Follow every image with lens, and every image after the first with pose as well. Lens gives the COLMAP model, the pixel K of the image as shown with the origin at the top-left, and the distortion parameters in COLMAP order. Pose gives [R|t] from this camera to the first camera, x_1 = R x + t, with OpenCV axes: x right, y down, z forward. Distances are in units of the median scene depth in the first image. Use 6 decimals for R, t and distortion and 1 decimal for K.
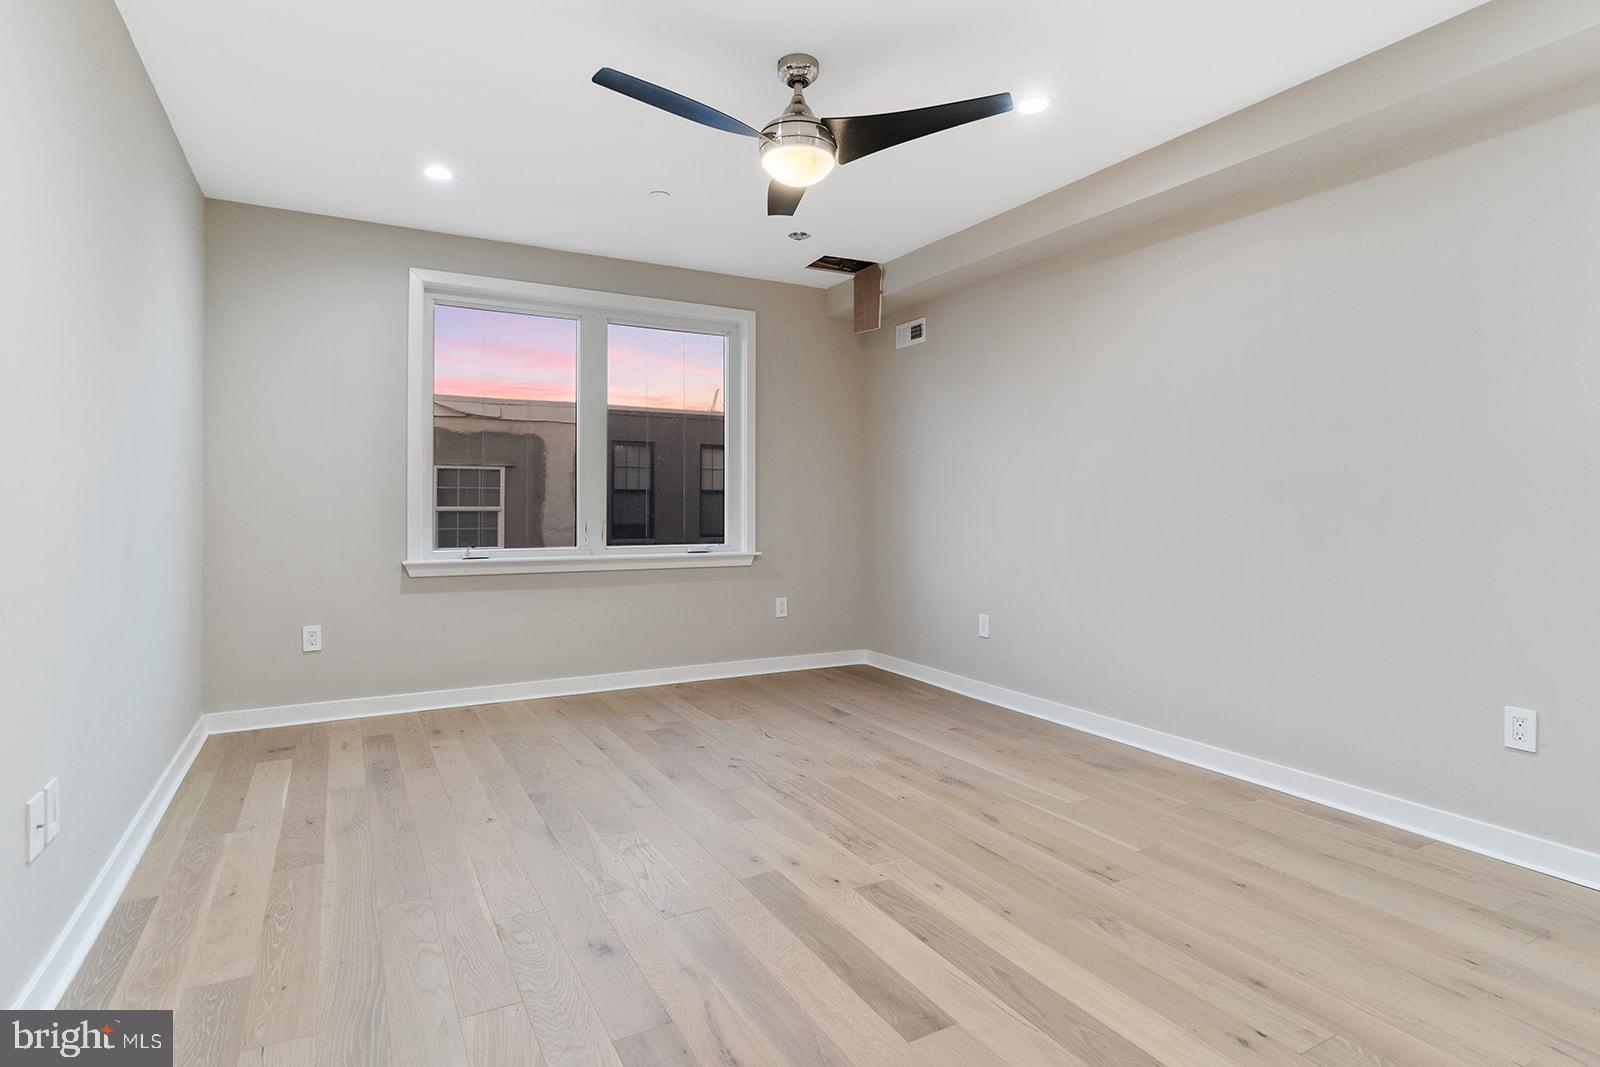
lens RADIAL K [[832.5, 0, 793.4], [0, 832.5, 511.8], [0, 0, 1]] dist [-0.001595, -0.000014]
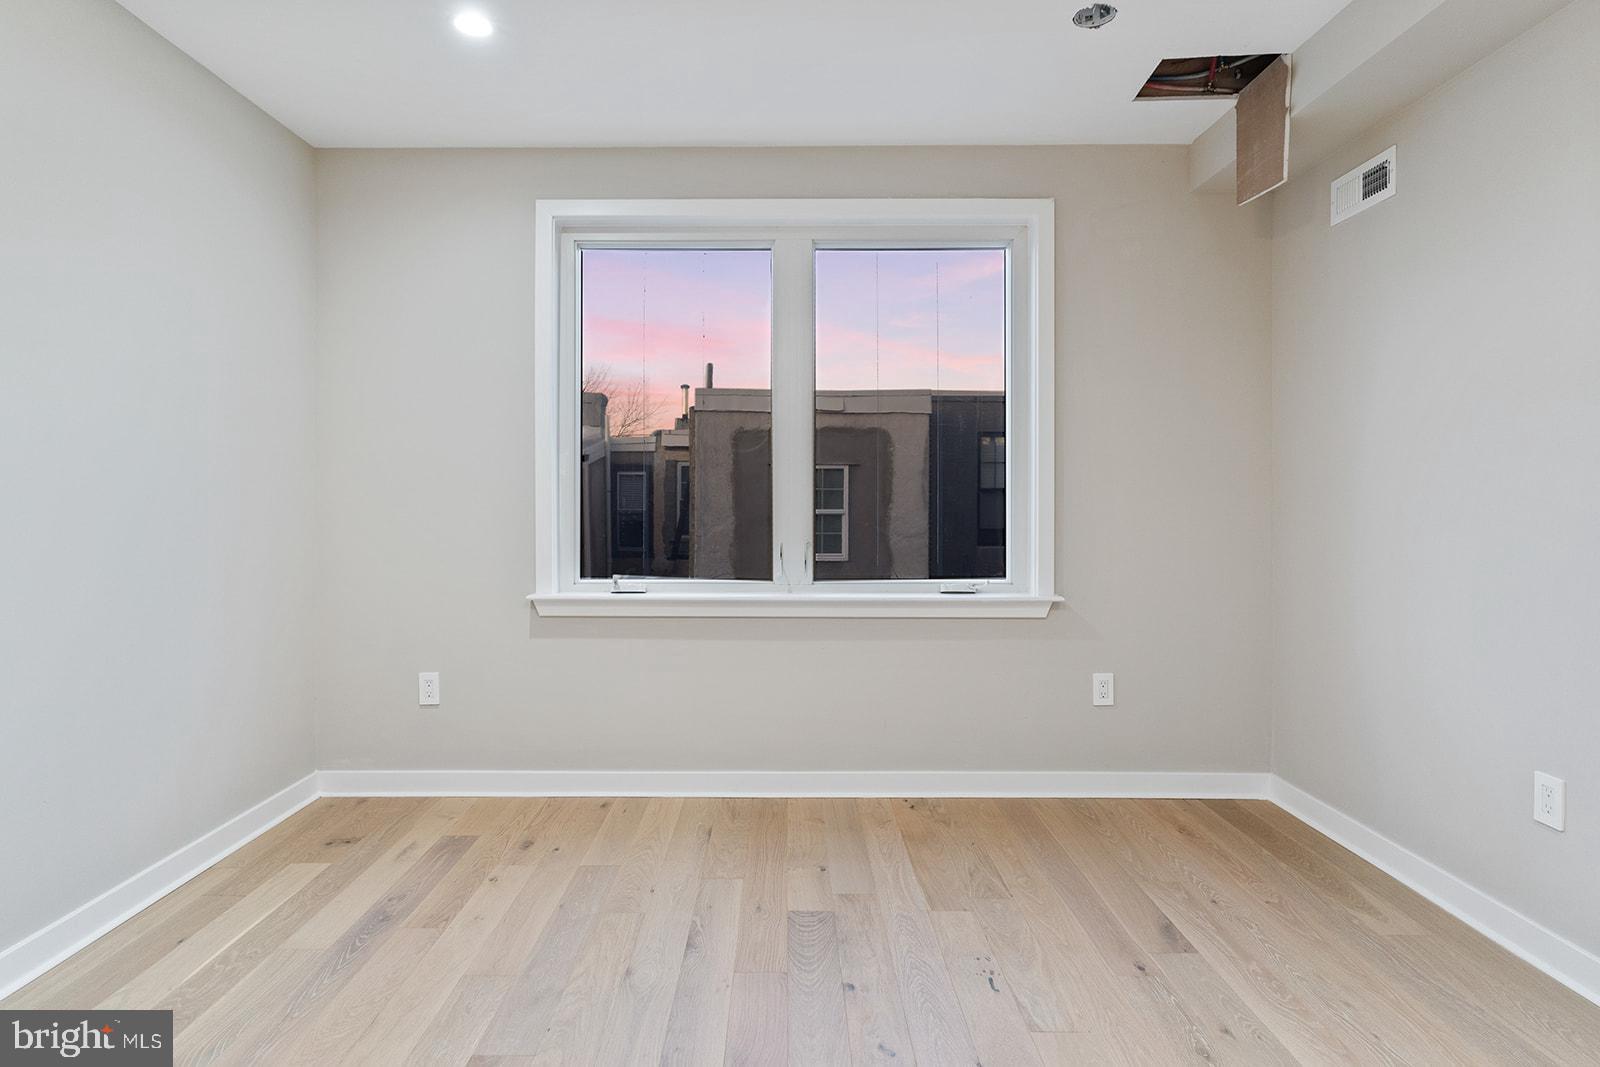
lens RADIAL K [[832.5, 0, 793.4], [0, 832.5, 511.8], [0, 0, 1]] dist [-0.001595, -0.000014]
pose [[0.875161, 0.004606, -0.483809, 0.083362], [-0.002809, 0.999986, 0.004439, -0.015921], [0.483823, -0.002526, 0.875162, 0.382980]]
